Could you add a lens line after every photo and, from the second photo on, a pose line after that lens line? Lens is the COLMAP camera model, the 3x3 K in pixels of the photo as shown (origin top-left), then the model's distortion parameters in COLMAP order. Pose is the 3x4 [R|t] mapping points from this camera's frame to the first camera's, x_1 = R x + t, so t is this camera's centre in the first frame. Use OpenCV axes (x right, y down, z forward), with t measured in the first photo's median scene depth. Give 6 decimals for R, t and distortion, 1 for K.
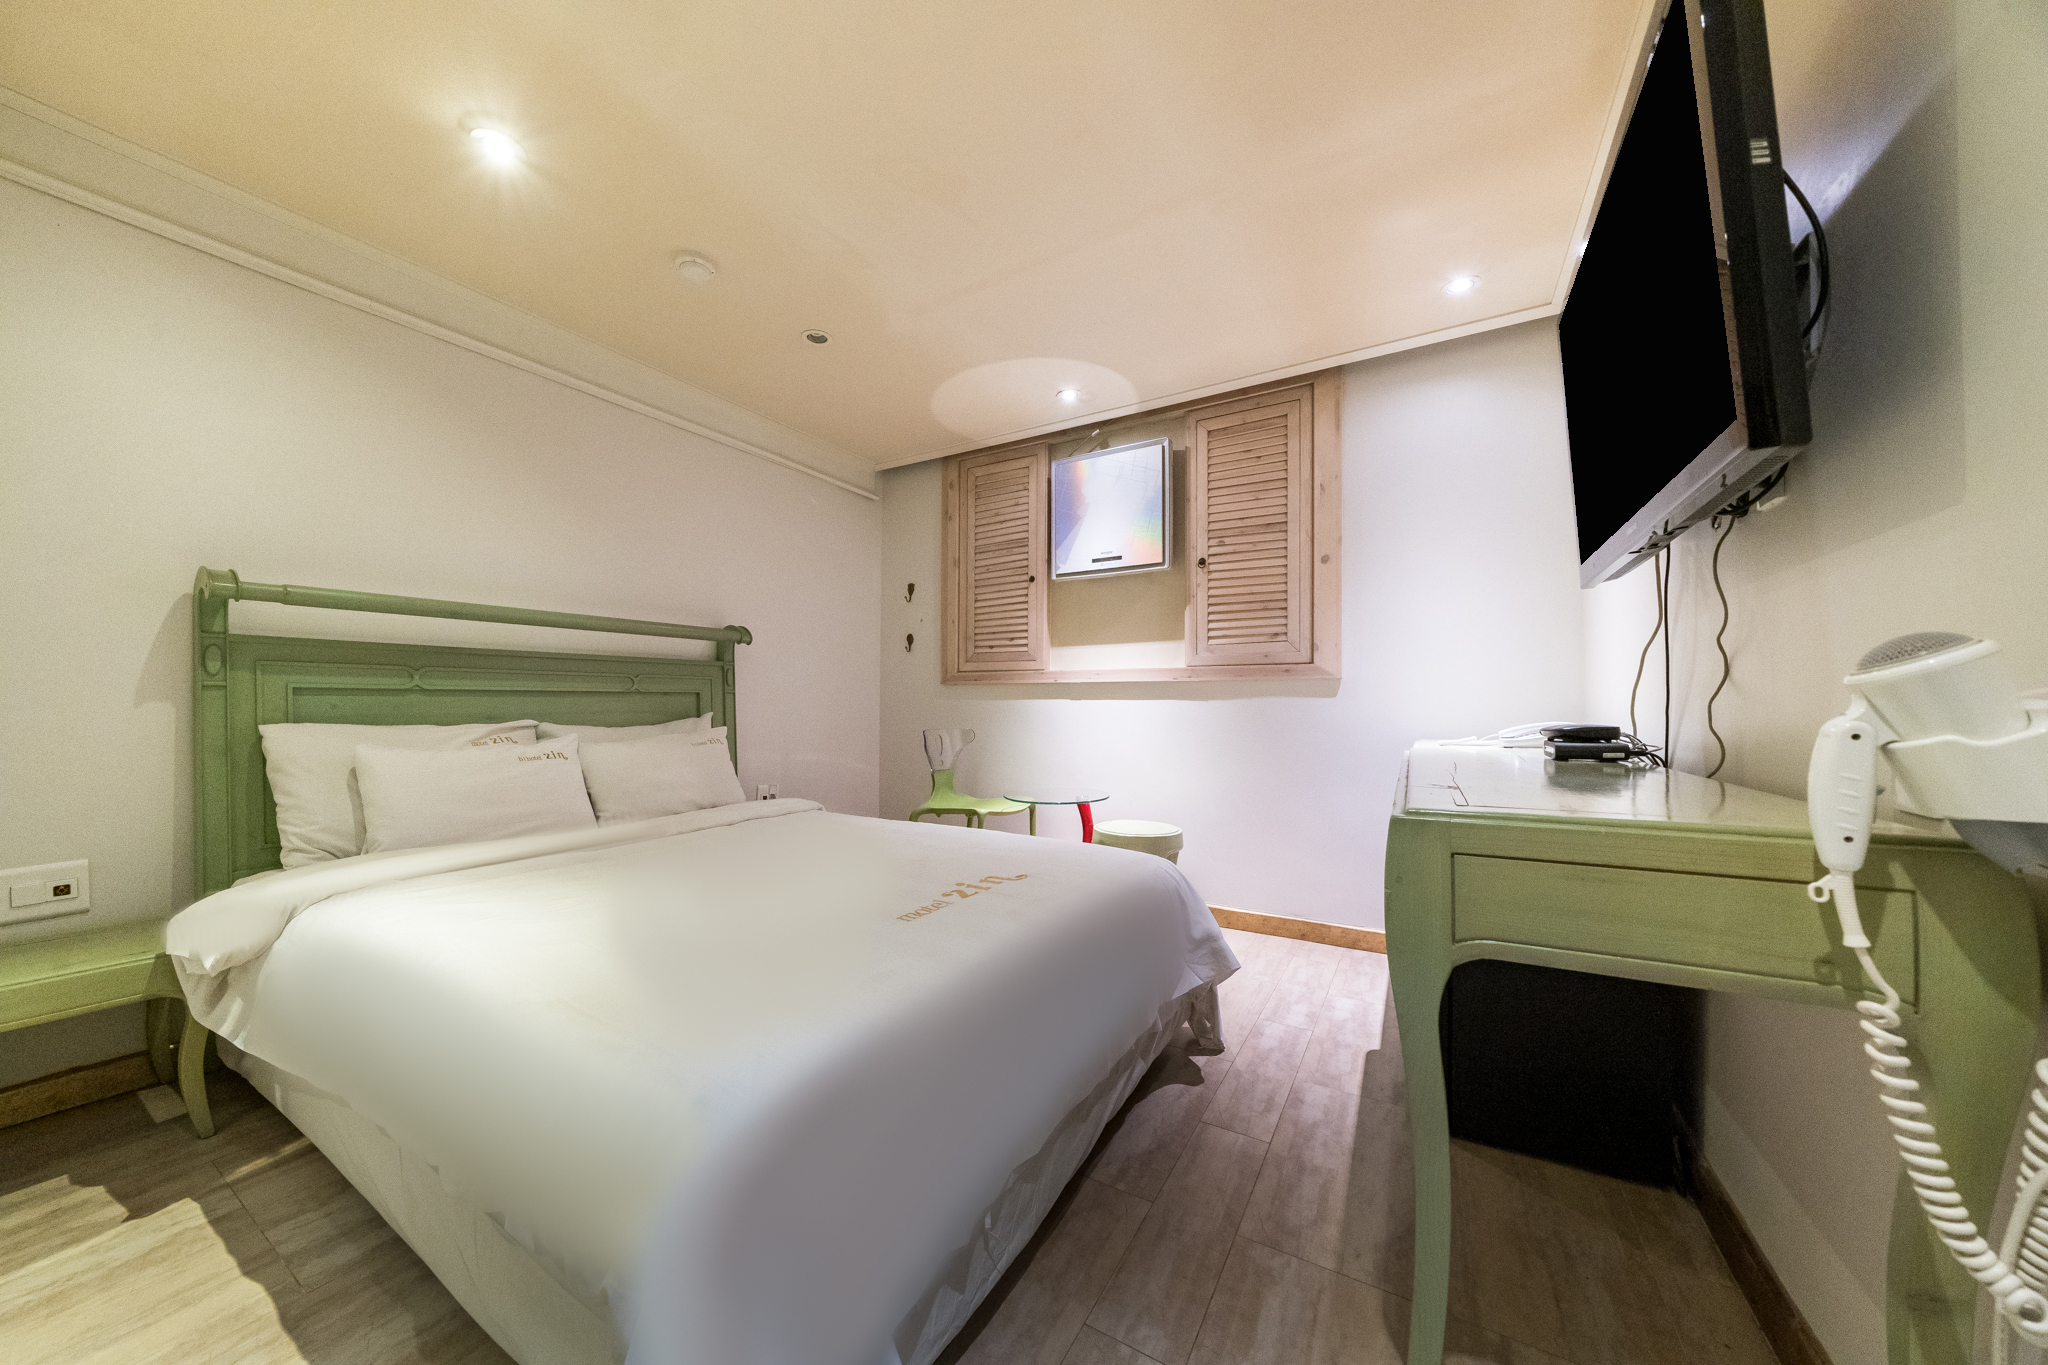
lens RADIAL K [[677.7, 0, 986.3], [0, 677.7, 700.1], [0, 0, 1]] dist [-0.000080, 0.000011]
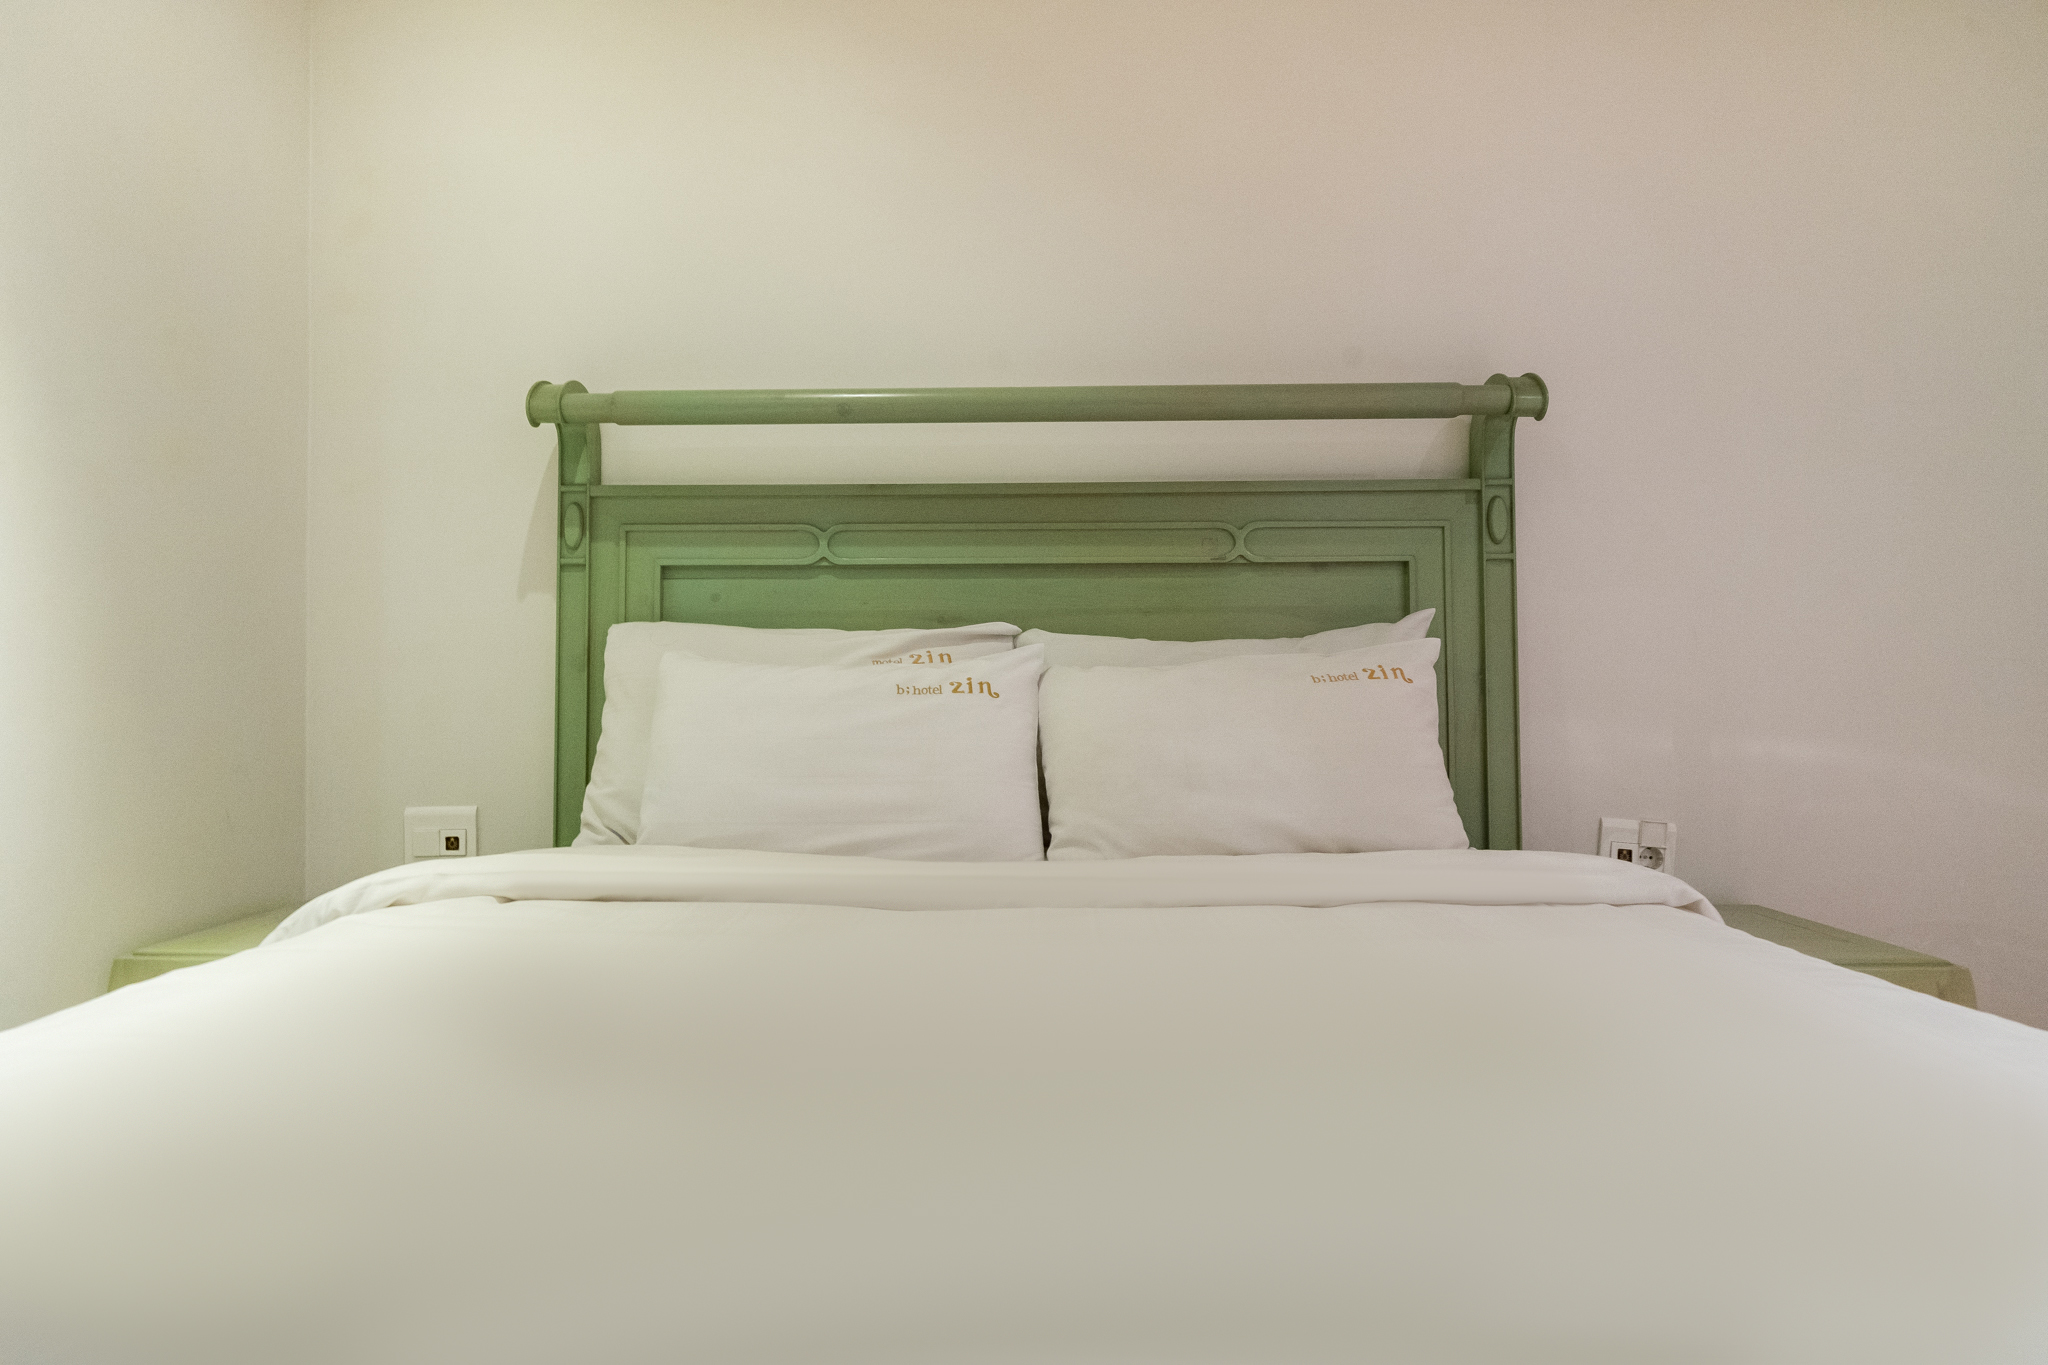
lens RADIAL K [[1115.7, 0, 1019.0], [0, 1115.7, 688.2], [0, 0, 1]] dist [0.030270, 0.000107]
pose [[0.525773, -0.001650, -0.850623, 0.014036], [0.009049, 0.999952, 0.003653, 0.073679], [0.850577, -0.009618, 0.525763, 0.585829]]
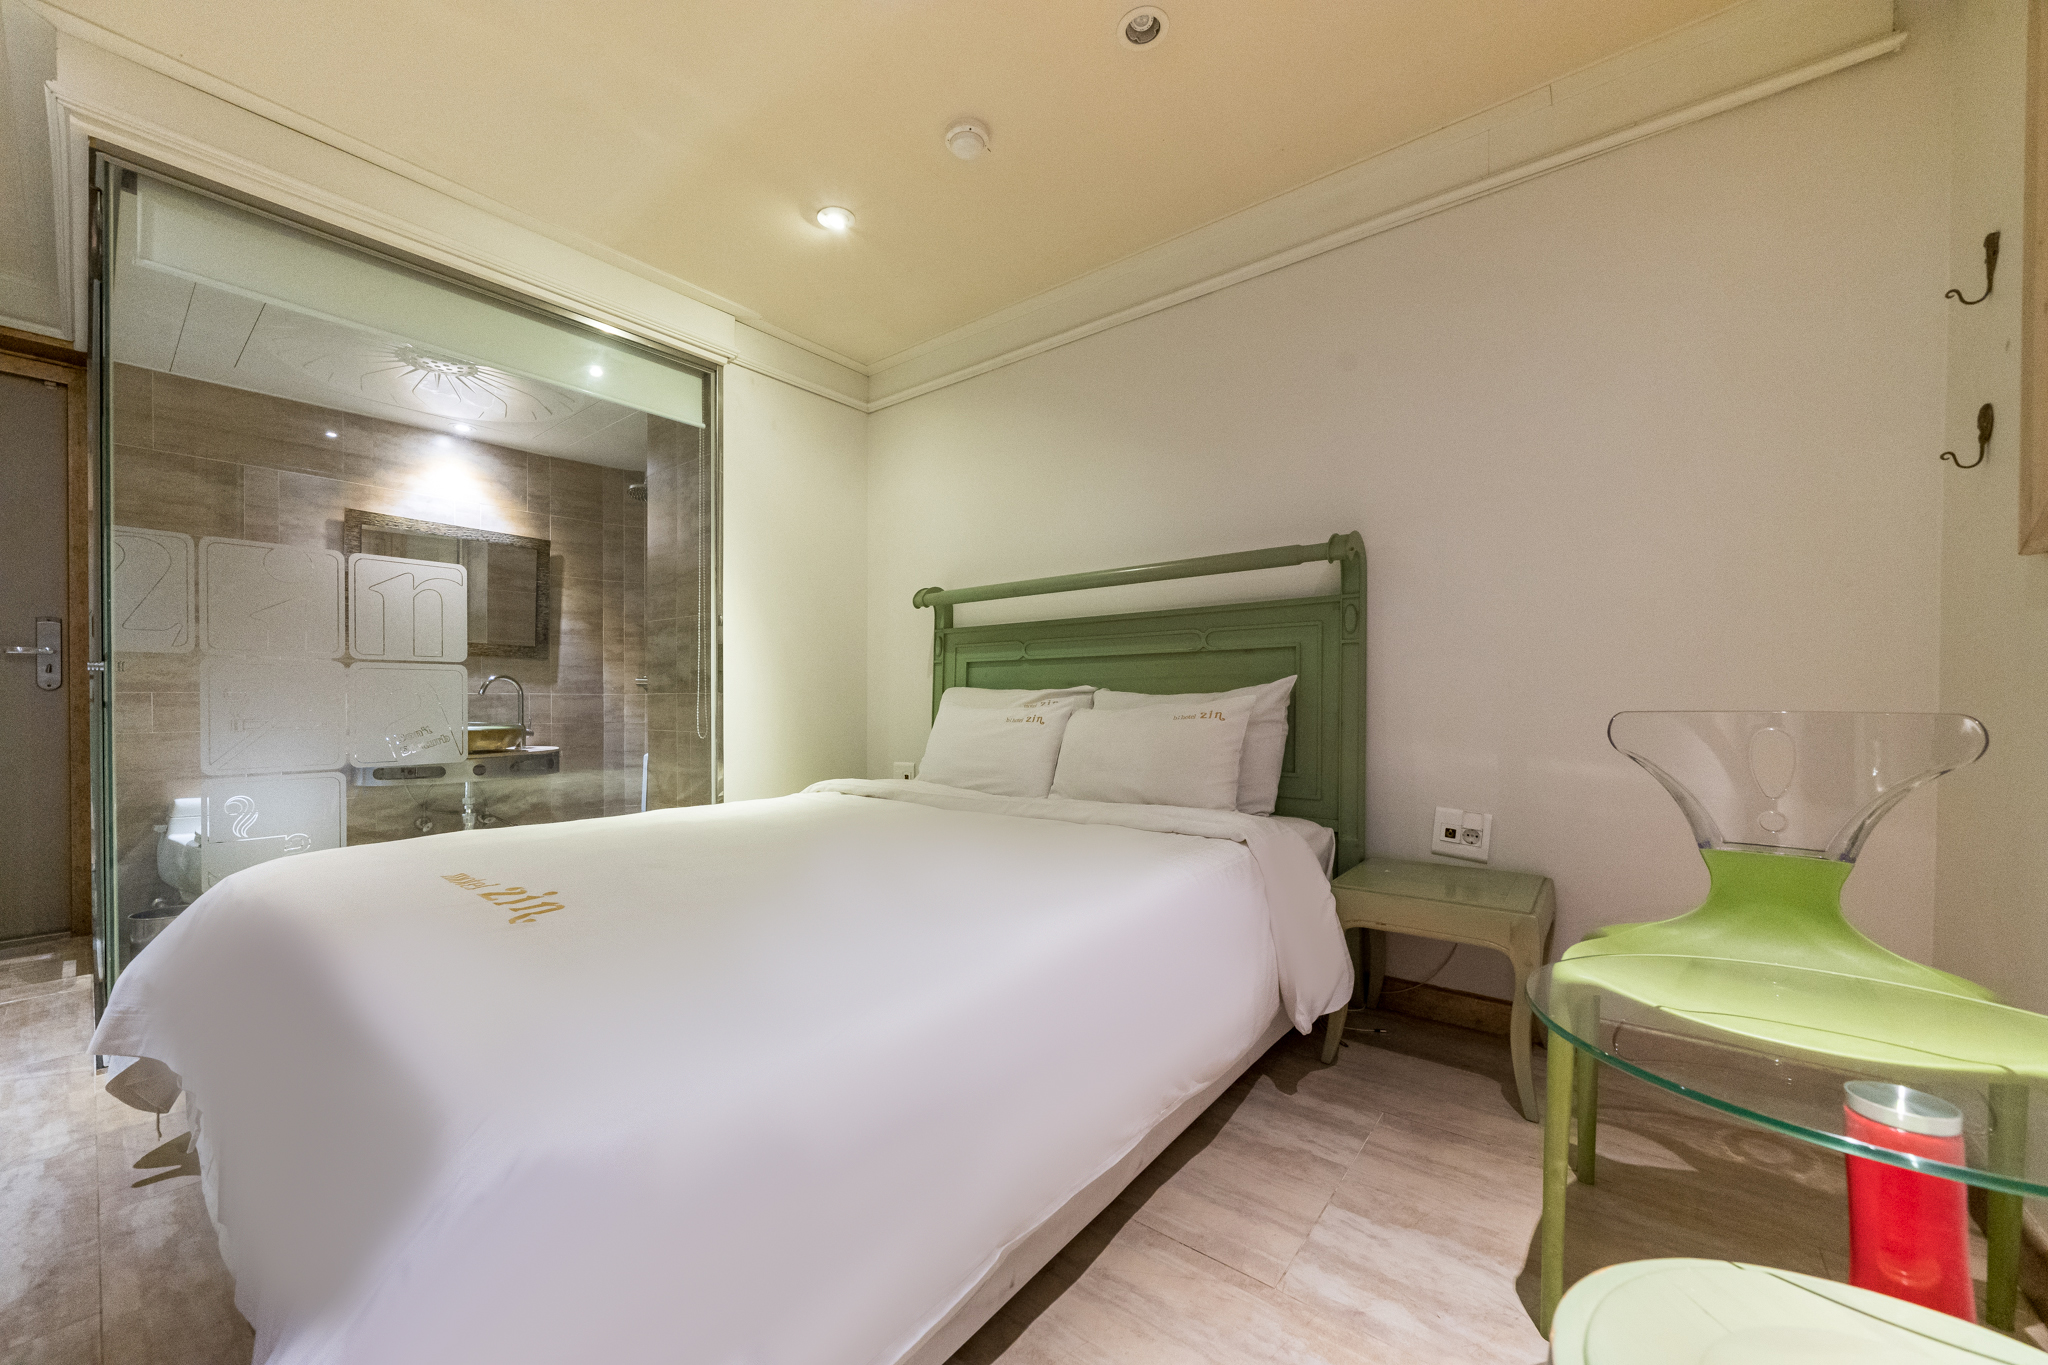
lens RADIAL K [[768.0, 0, 1019.9], [0, 768.0, 700.9], [0, 0, 1]] dist [0.000532, -0.000005]
pose [[-0.102583, 0.004067, -0.994716, 0.454884], [0.012183, 0.999922, 0.002831, 0.047198], [0.994650, -0.011828, -0.102625, 1.011399]]
